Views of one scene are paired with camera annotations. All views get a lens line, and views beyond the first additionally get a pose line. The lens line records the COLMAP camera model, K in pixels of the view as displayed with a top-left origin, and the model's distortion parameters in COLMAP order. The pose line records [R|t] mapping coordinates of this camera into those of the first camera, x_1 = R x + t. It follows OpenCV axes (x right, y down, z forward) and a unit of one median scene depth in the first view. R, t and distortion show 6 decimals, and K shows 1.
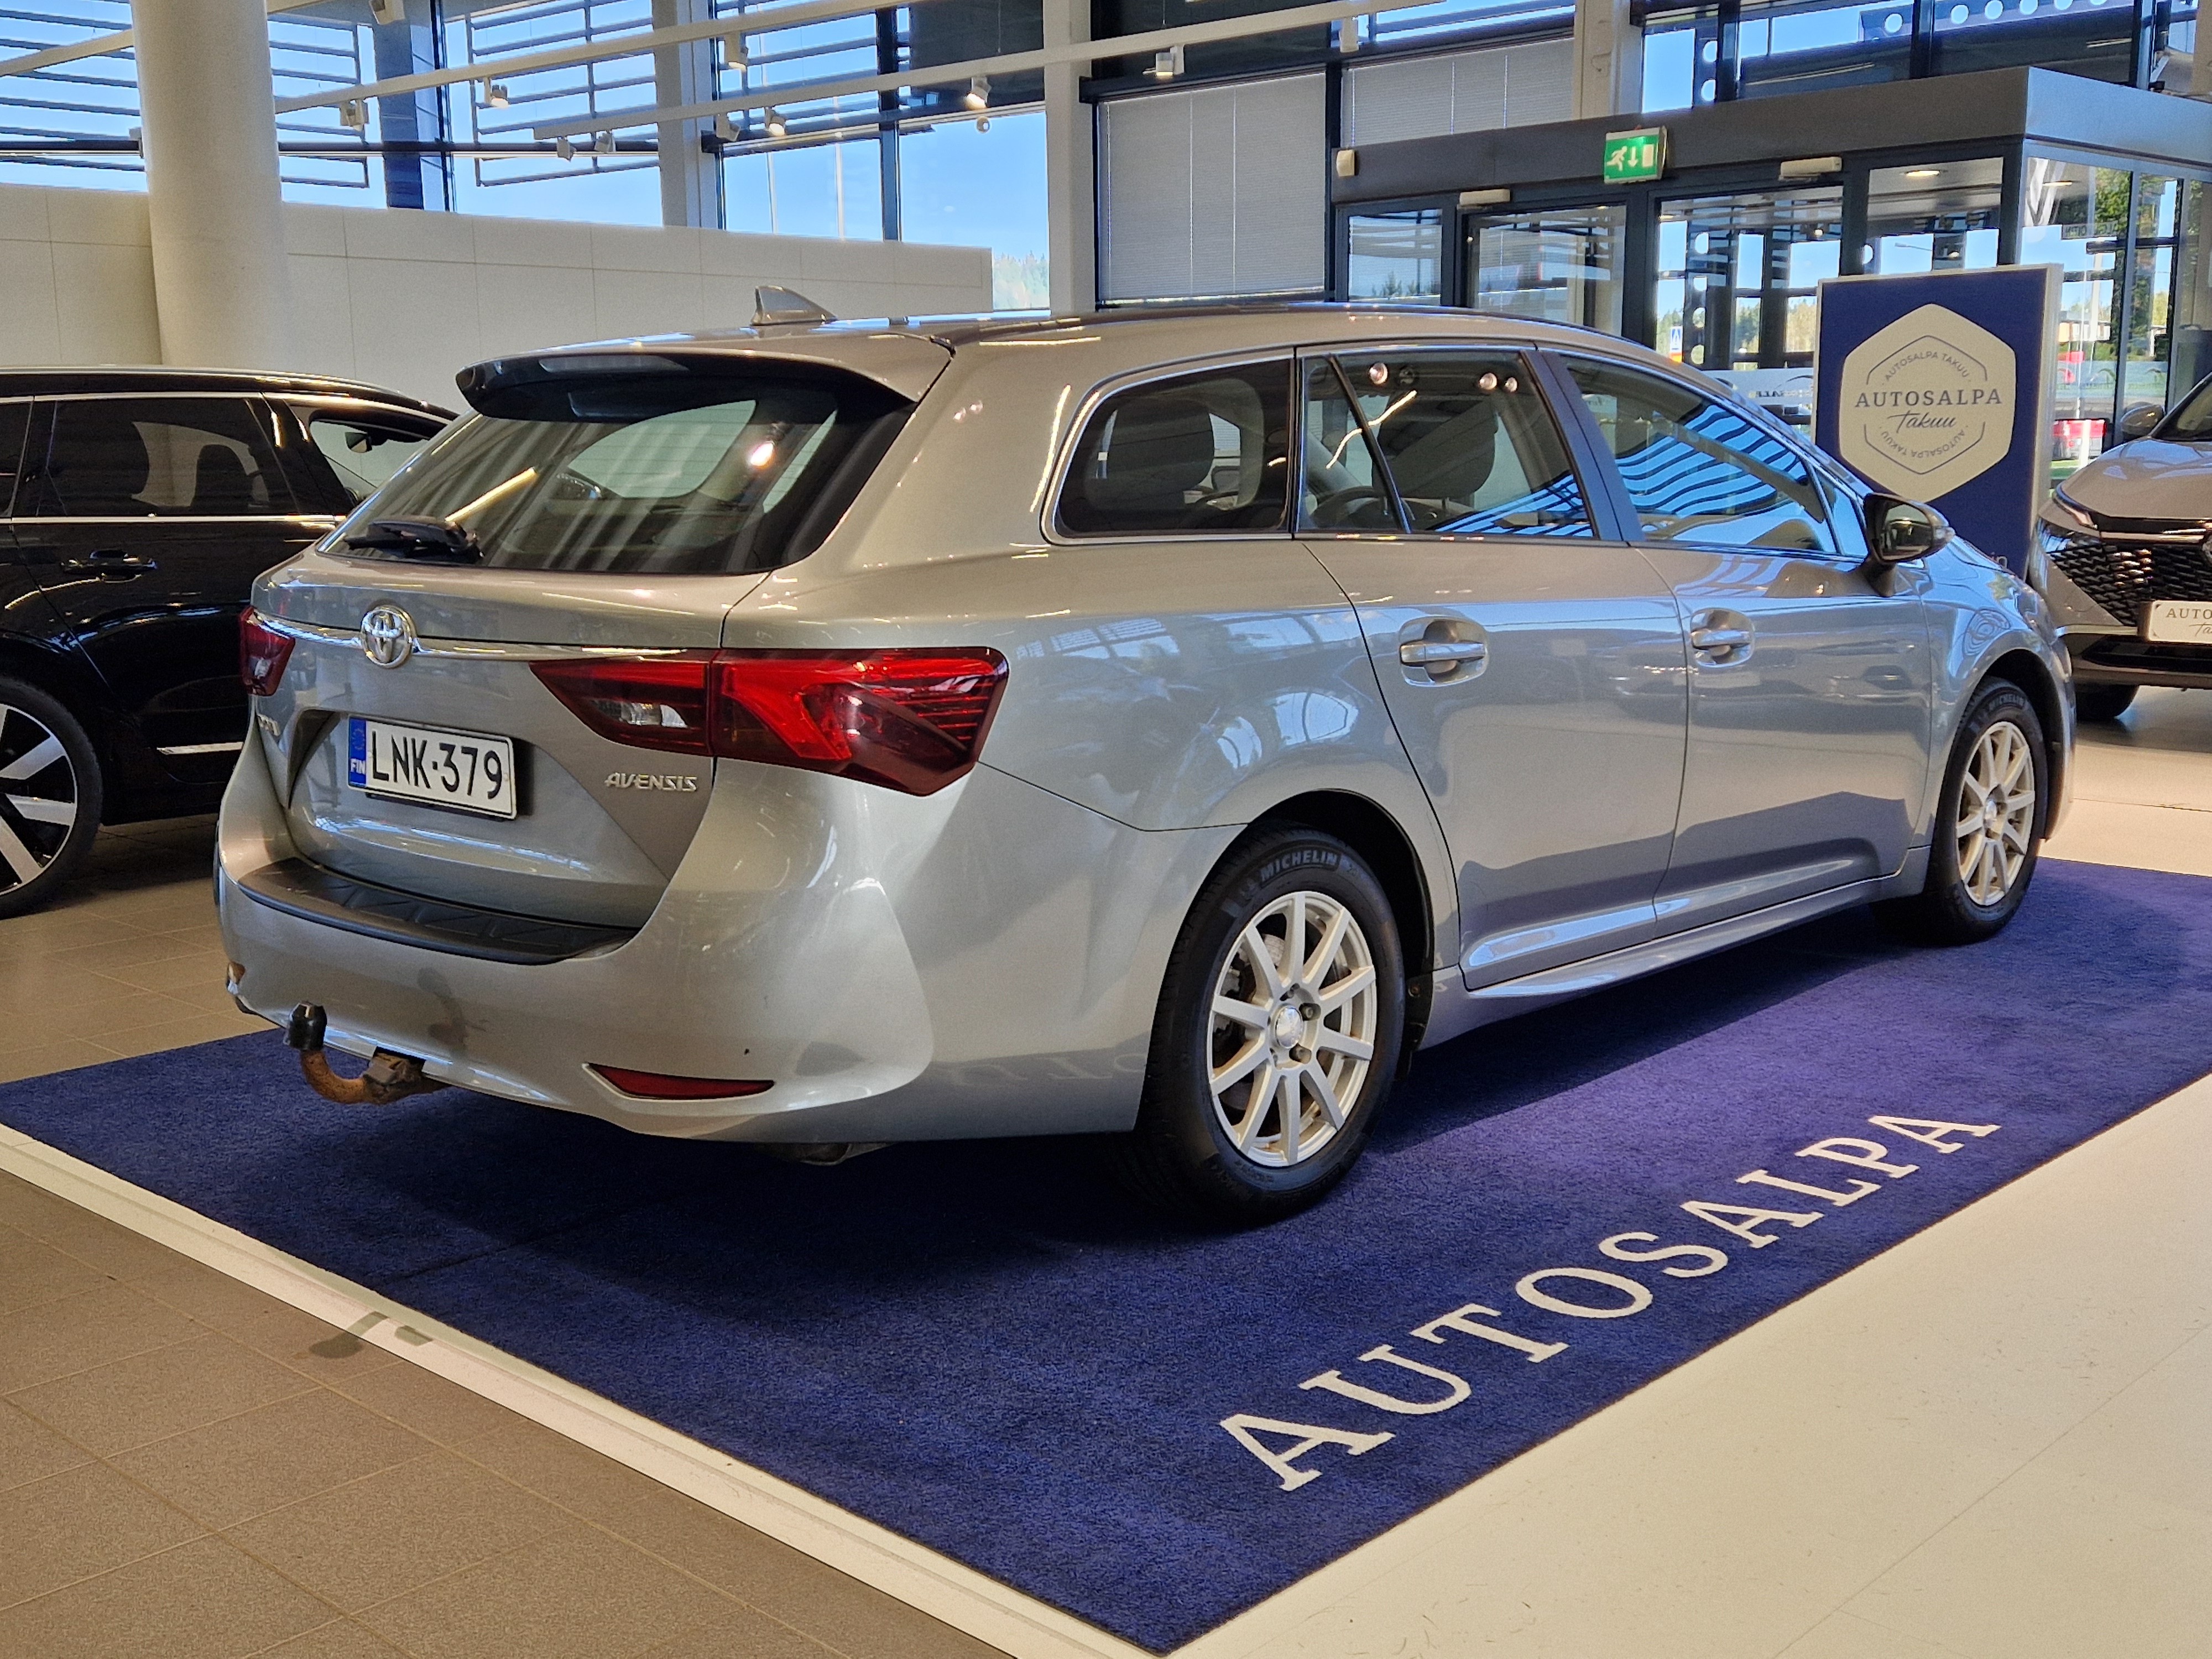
lens RADIAL K [[2378.3, 0, 1106.0], [0, 2378.3, 829.5], [0, 0, 1]] dist [0.101114, -0.001681]
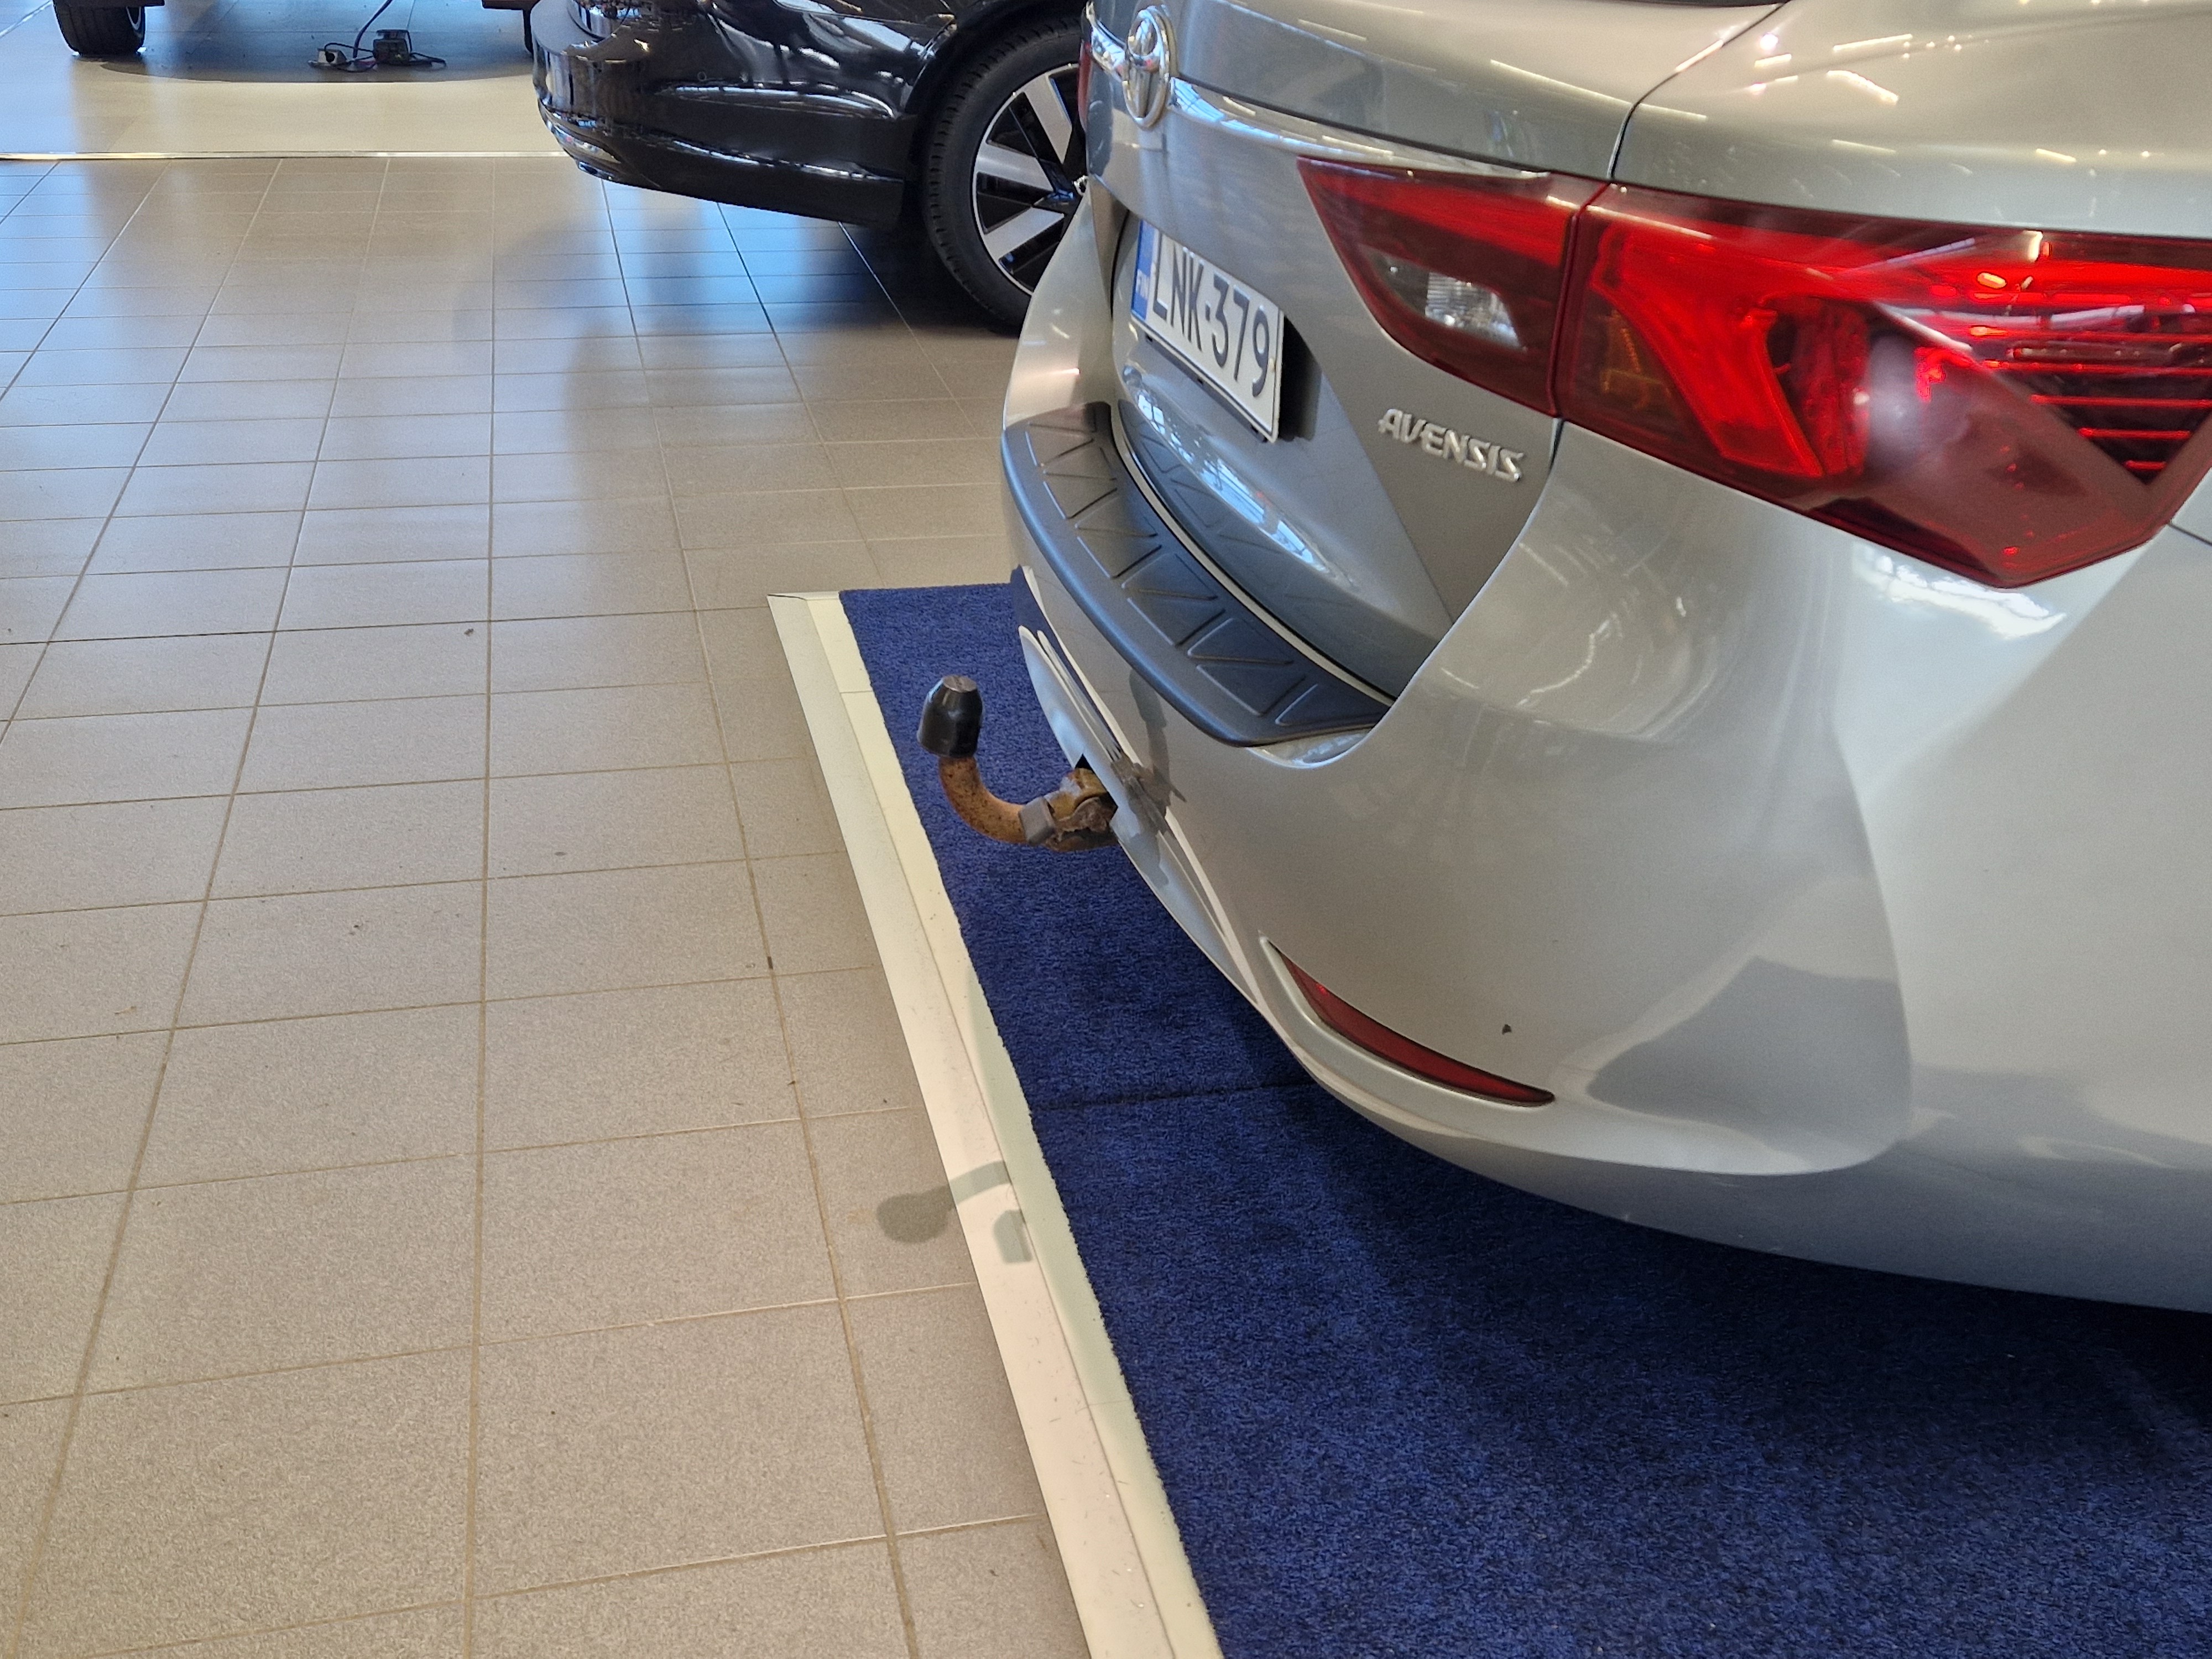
lens RADIAL K [[2378.3, 0, 1106.0], [0, 2378.3, 829.5], [0, 0, 1]] dist [0.101114, -0.001681]
pose [[0.828267, 0.254481, -0.499213, 0.017057], [-0.115513, 0.949330, 0.292281, -0.076244], [0.548298, -0.184421, 0.815695, 0.515408]]
